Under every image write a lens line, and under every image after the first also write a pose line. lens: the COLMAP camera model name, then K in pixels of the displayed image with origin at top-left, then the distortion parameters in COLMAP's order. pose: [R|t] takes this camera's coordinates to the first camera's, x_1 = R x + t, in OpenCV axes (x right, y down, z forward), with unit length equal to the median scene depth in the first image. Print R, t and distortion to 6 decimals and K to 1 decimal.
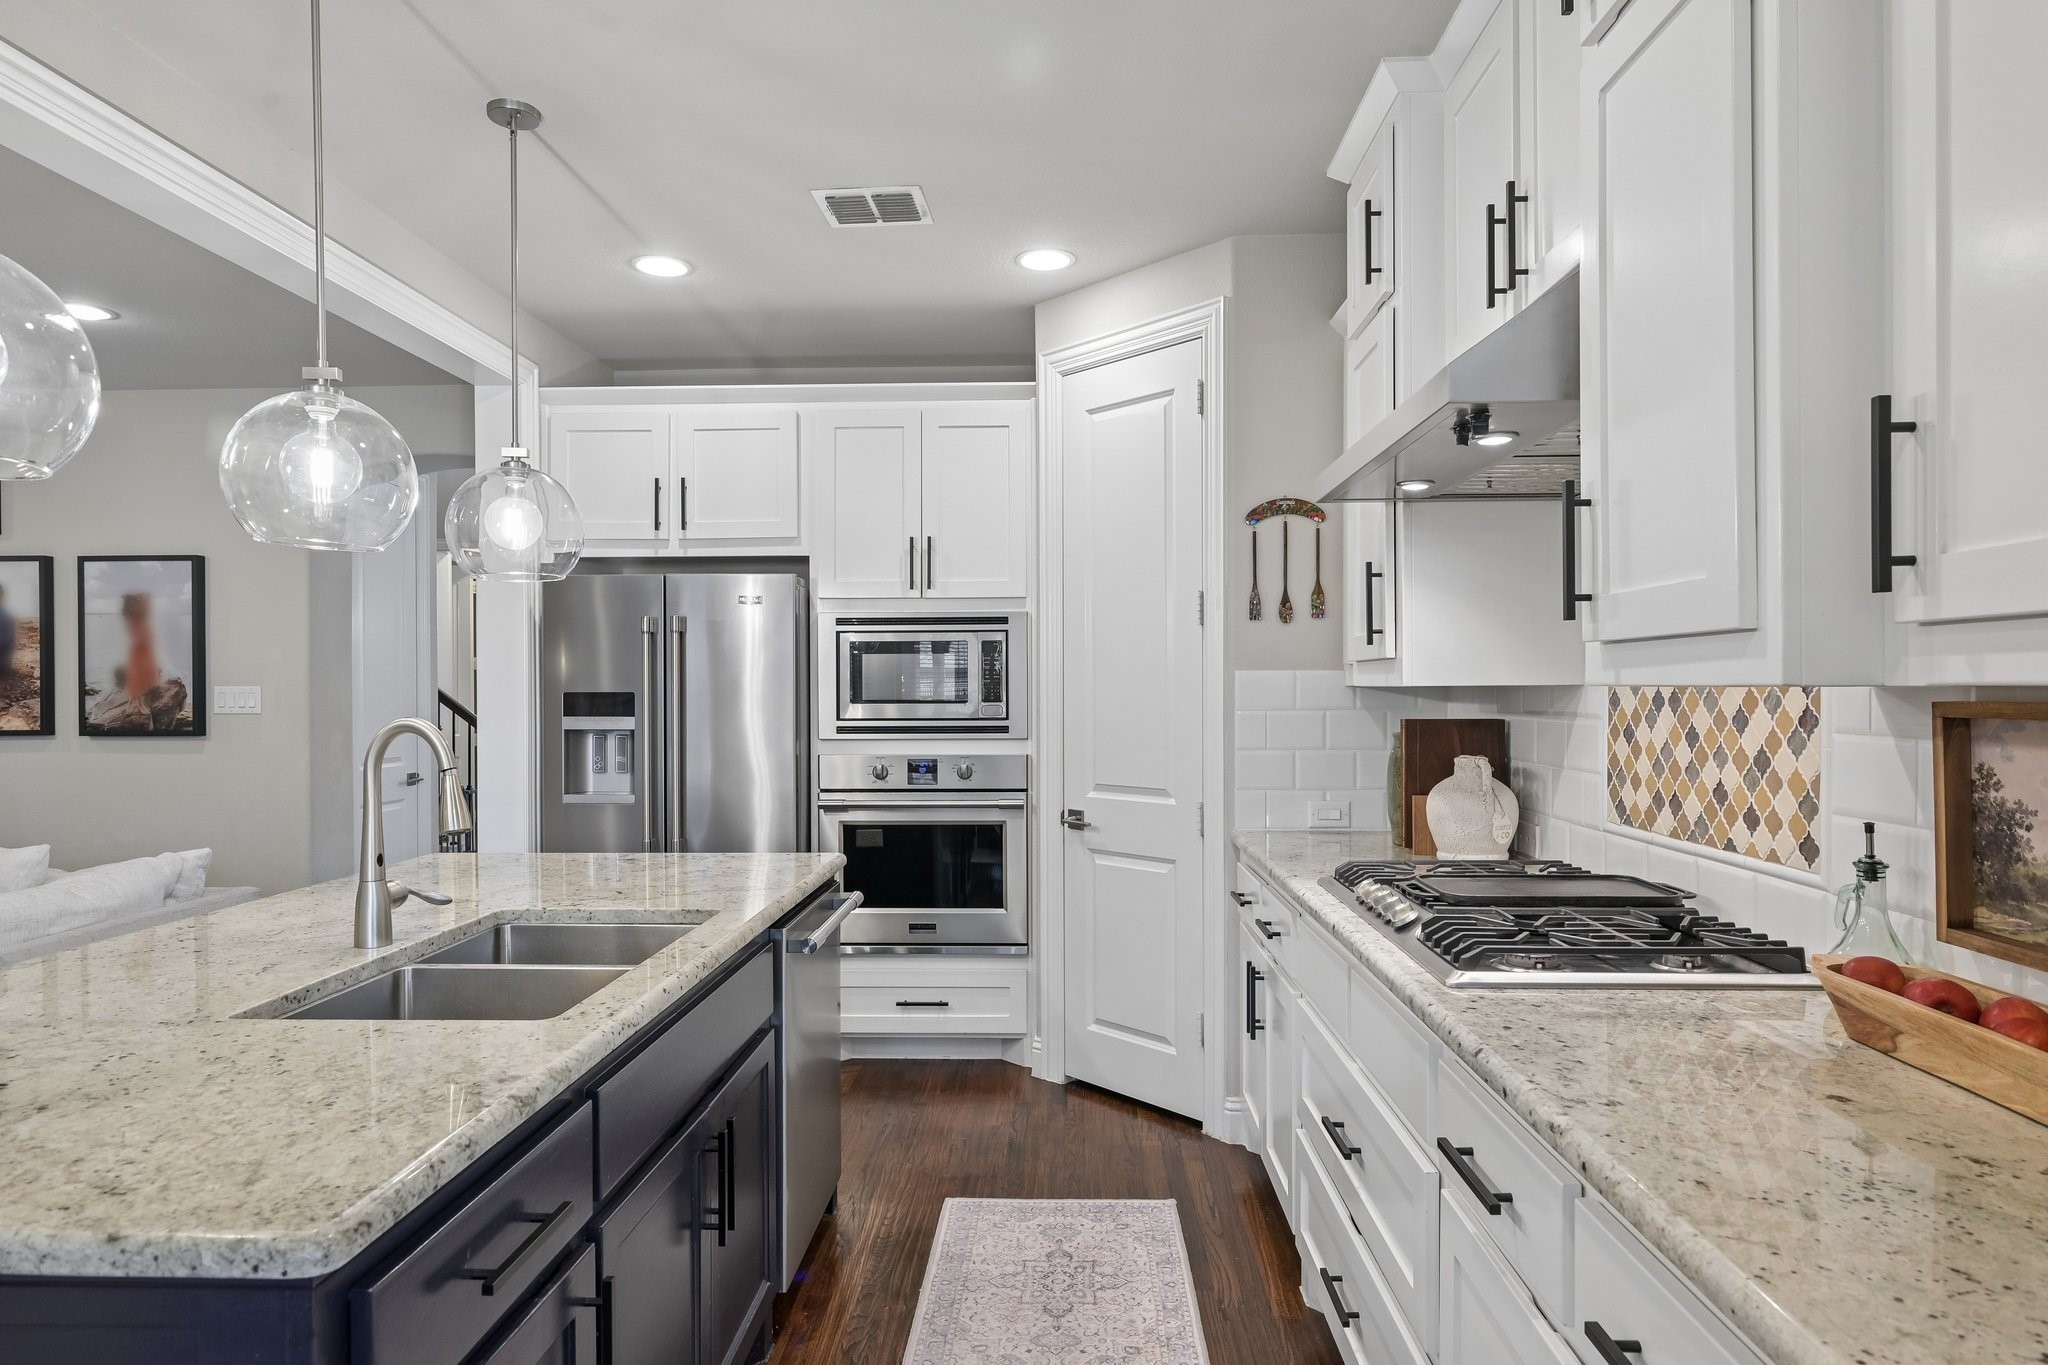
lens RADIAL K [[1179.5, 0, 1024.8], [0, 1179.5, 685.4], [0, 0, 1]] dist [0.000883, 0.000801]
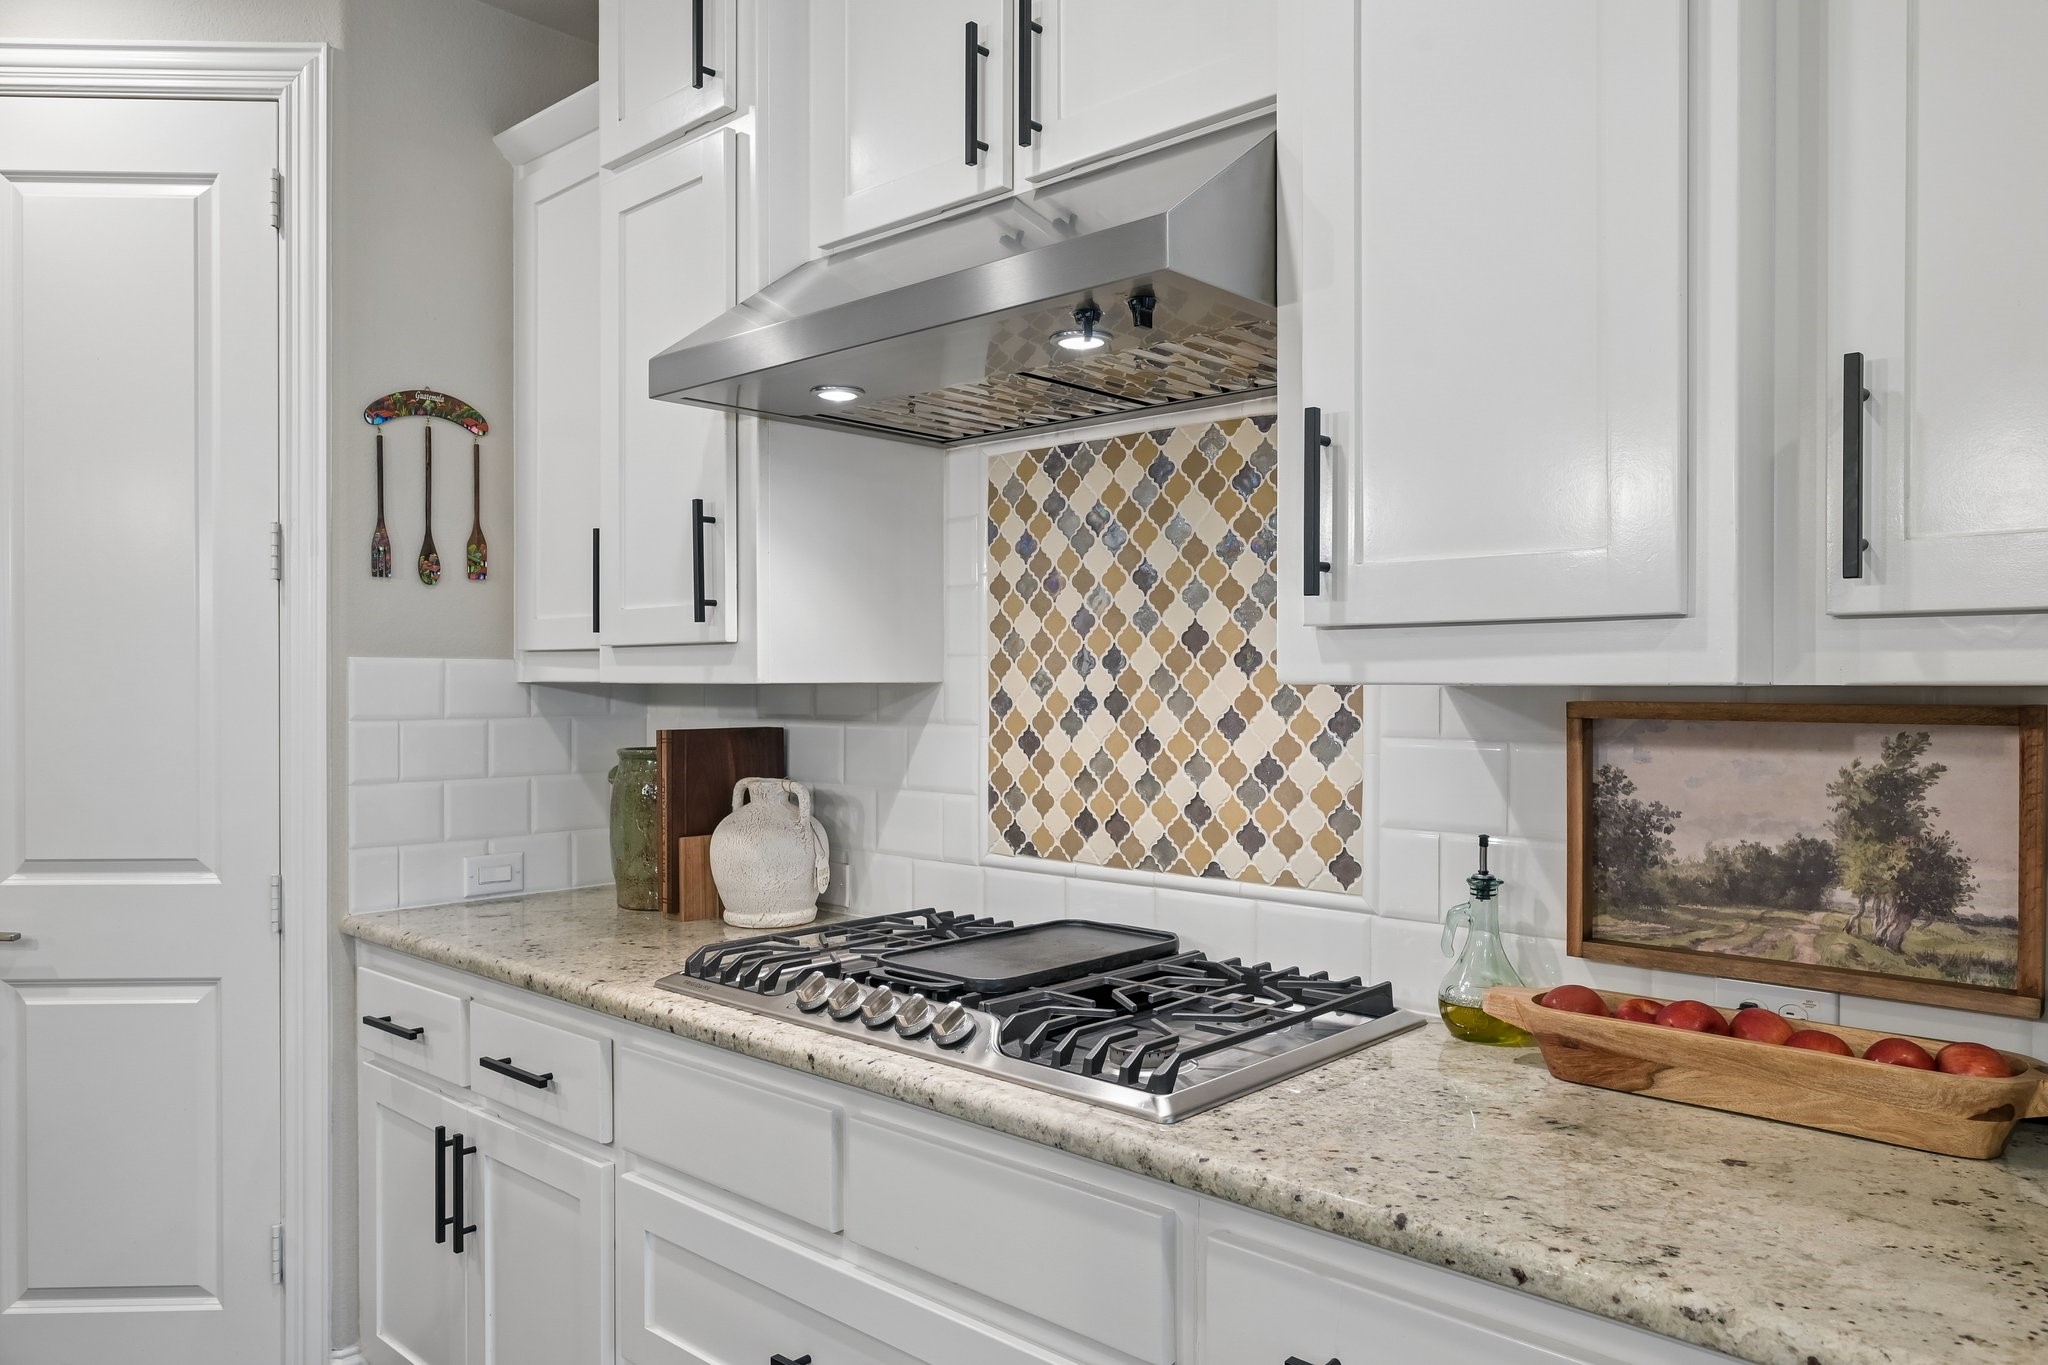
lens RADIAL K [[1384.6, 0, 1023.9], [0, 1384.6, 687.0], [0, 0, 1]] dist [-0.001183, -0.001162]
pose [[0.644867, 0.001677, 0.764293, -0.250151], [-0.003766, 0.999992, 0.000982, 0.001802], [-0.764286, -0.003511, 0.644868, 0.446167]]
